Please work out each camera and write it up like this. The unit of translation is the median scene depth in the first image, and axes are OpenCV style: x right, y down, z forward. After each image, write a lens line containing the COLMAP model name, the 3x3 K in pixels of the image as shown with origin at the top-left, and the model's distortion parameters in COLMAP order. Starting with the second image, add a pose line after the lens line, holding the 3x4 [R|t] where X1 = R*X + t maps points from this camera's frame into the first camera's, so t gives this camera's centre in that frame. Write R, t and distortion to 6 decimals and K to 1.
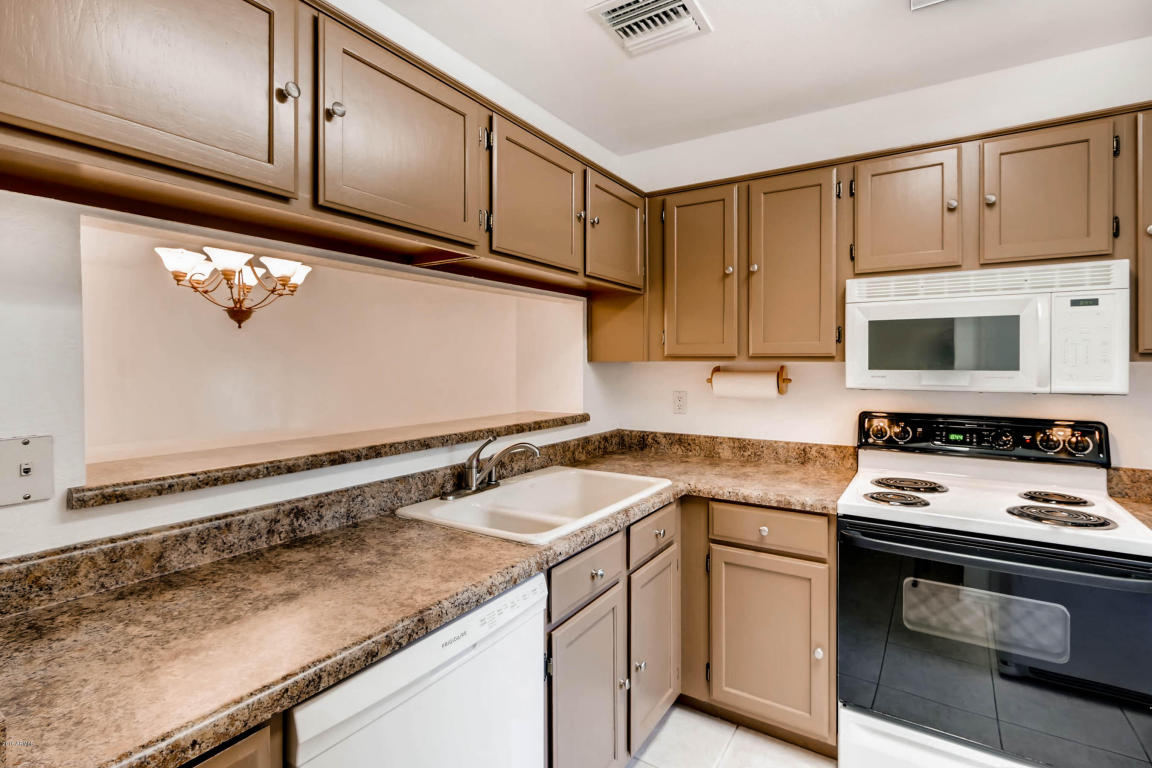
lens RADIAL K [[532.5, 0, 547.4], [0, 532.5, 363.6], [0, 0, 1]] dist [0.003671, 0.000478]
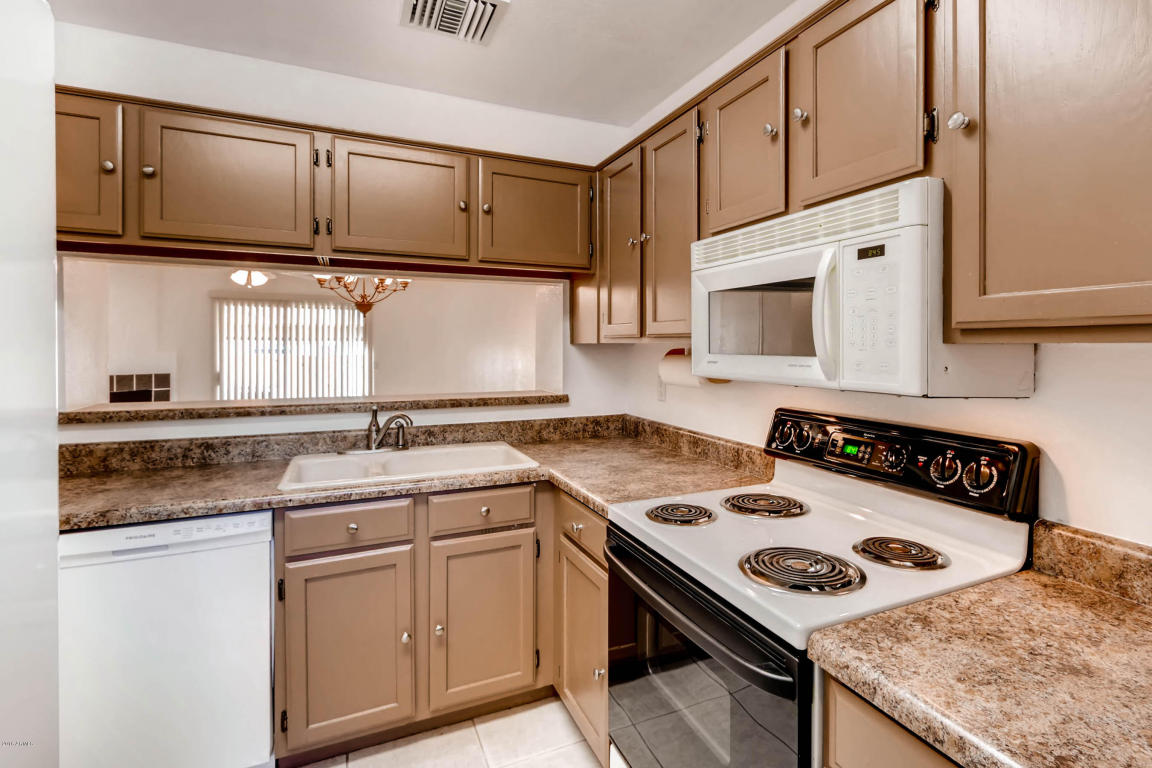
lens RADIAL K [[535.3, 0, 579.2], [0, 535.3, 354.7], [0, 0, 1]] dist [0.008119, 0.000123]
pose [[0.853908, 0.013162, -0.520257, 0.974640], [-0.005283, 0.999848, 0.016623, 0.001153], [0.520397, -0.011446, 0.853848, 0.240146]]
